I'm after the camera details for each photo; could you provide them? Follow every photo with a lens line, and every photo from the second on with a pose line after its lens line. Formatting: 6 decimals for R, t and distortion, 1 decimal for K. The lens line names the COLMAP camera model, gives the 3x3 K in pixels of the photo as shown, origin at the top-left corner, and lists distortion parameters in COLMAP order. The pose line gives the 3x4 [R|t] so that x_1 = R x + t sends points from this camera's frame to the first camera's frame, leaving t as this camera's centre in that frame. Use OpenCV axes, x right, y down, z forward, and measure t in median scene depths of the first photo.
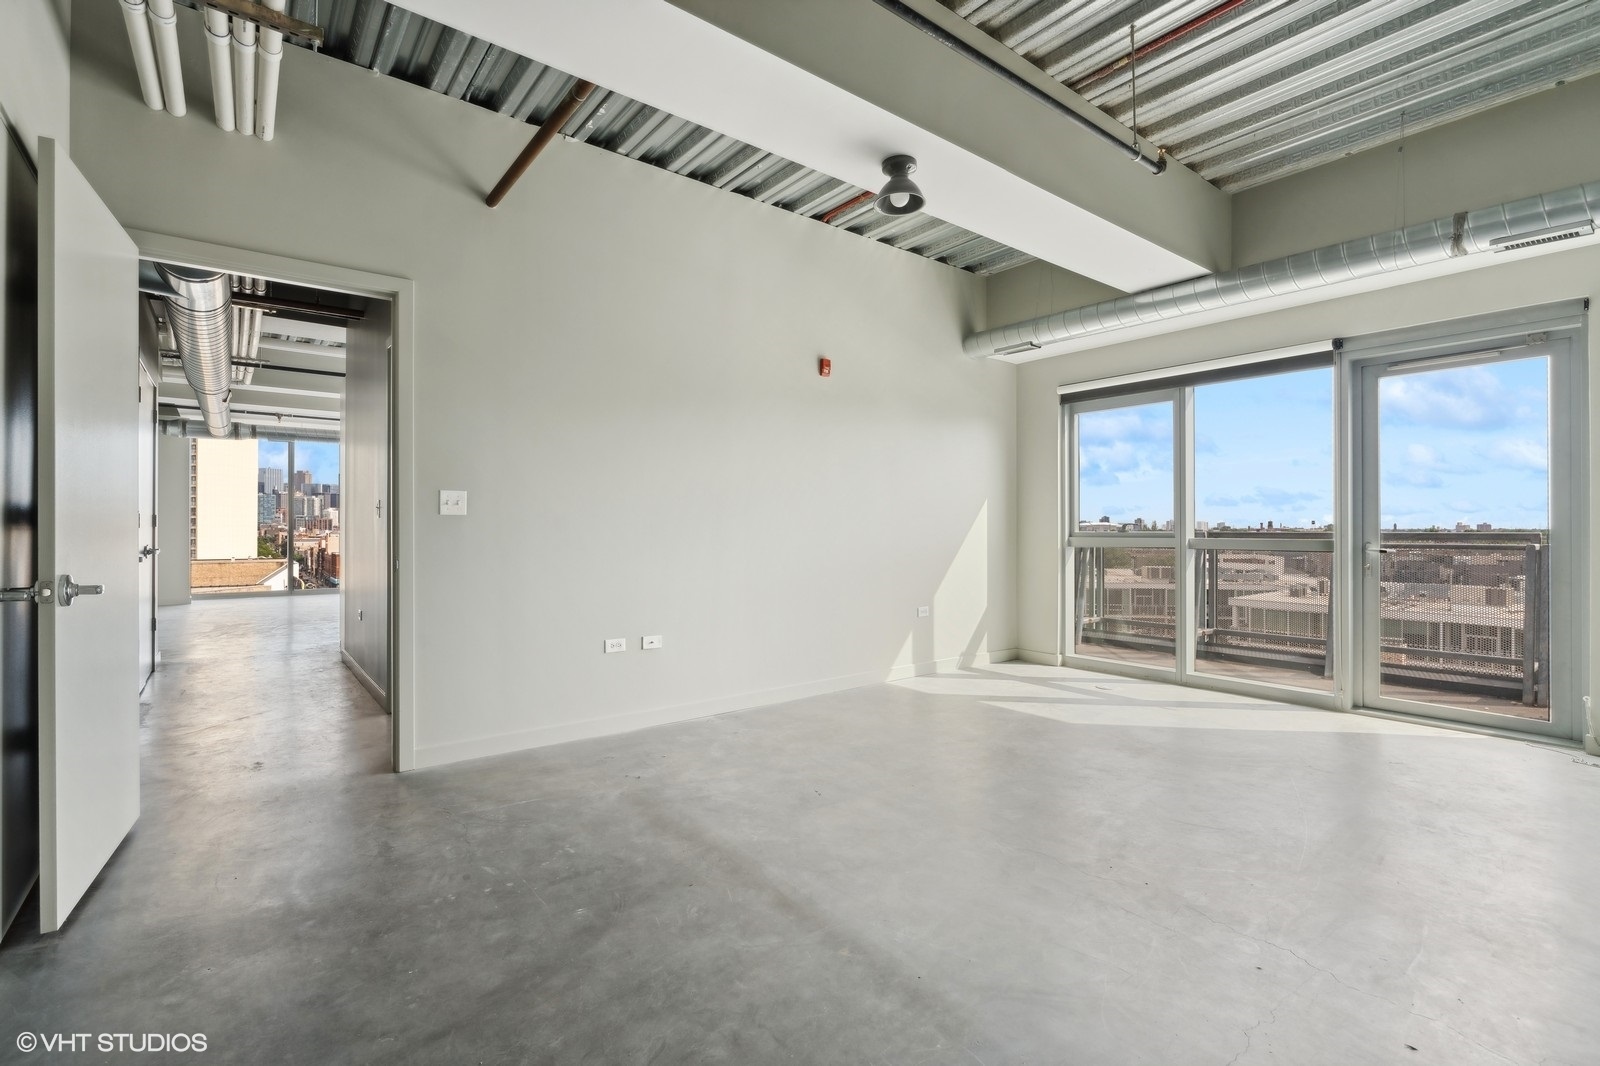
lens RADIAL K [[727.3, 0, 789.6], [0, 727.3, 526.4], [0, 0, 1]] dist [-0.006080, 0.000855]
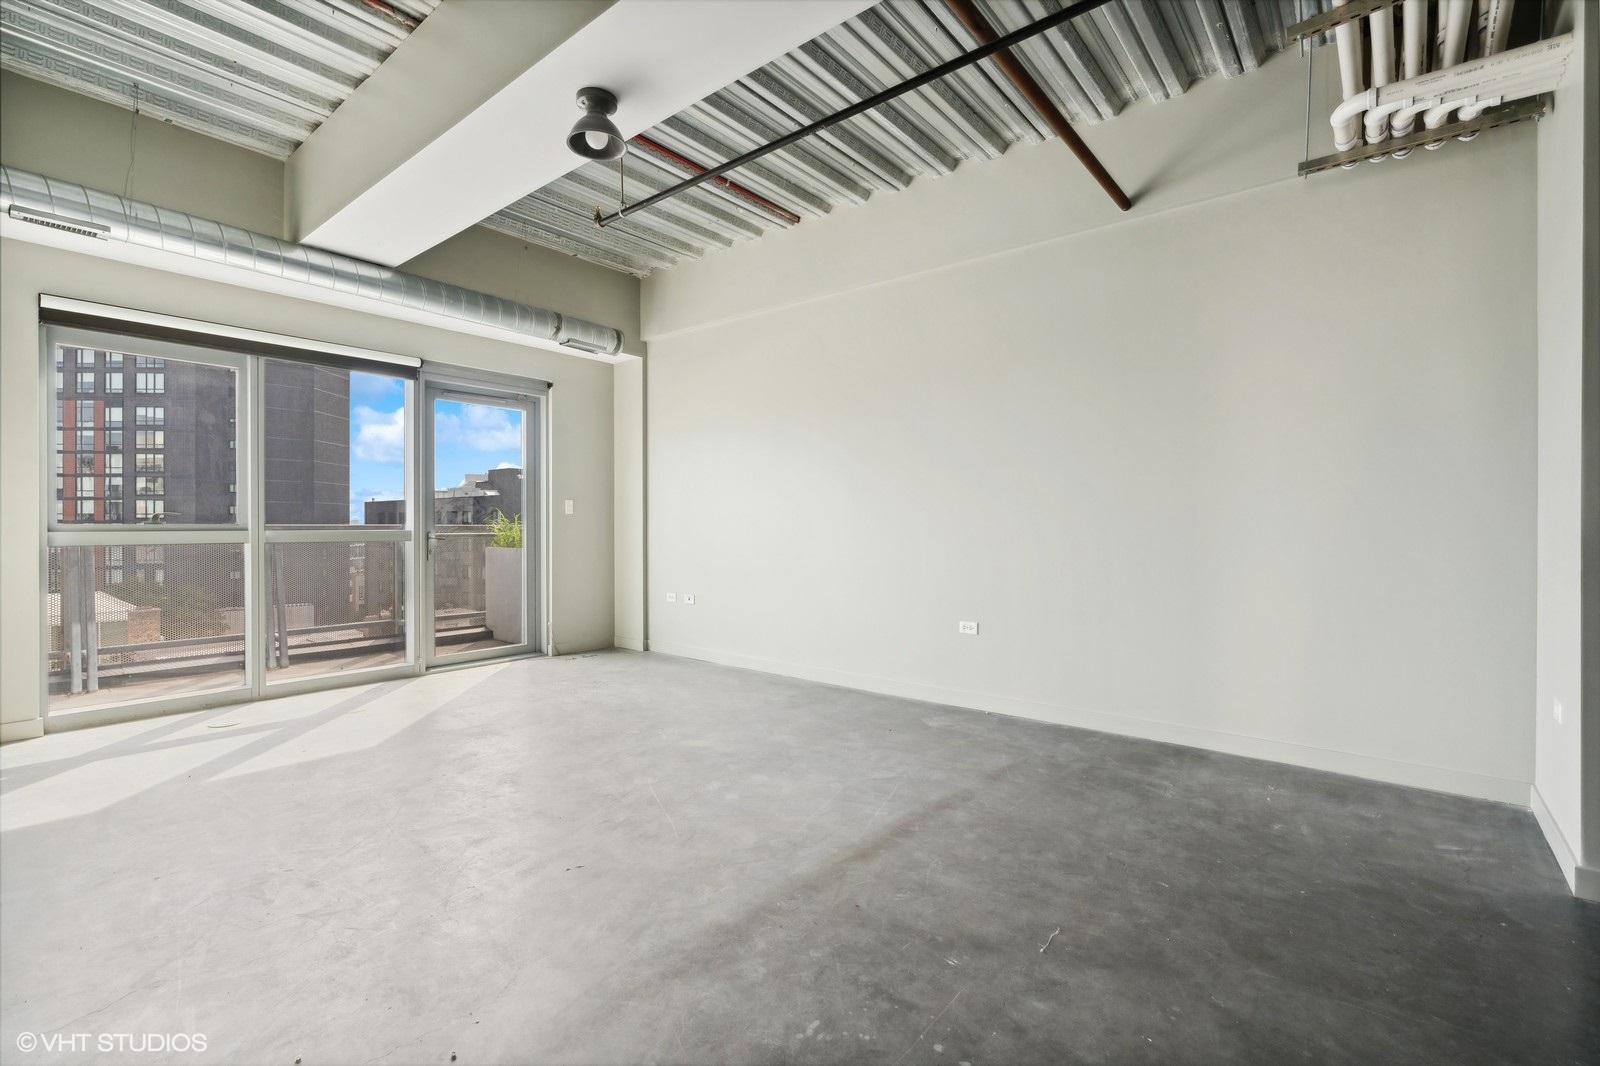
lens RADIAL K [[717.2, 0, 800.0], [0, 717.2, 533.0], [0, 0, 1]] dist [0.001842, 0.000412]
pose [[-0.227446, -0.013626, 0.973695, -0.995959], [-0.003900, 0.999907, 0.013082, 0.010245], [-0.973783, -0.000822, -0.227478, 1.276012]]
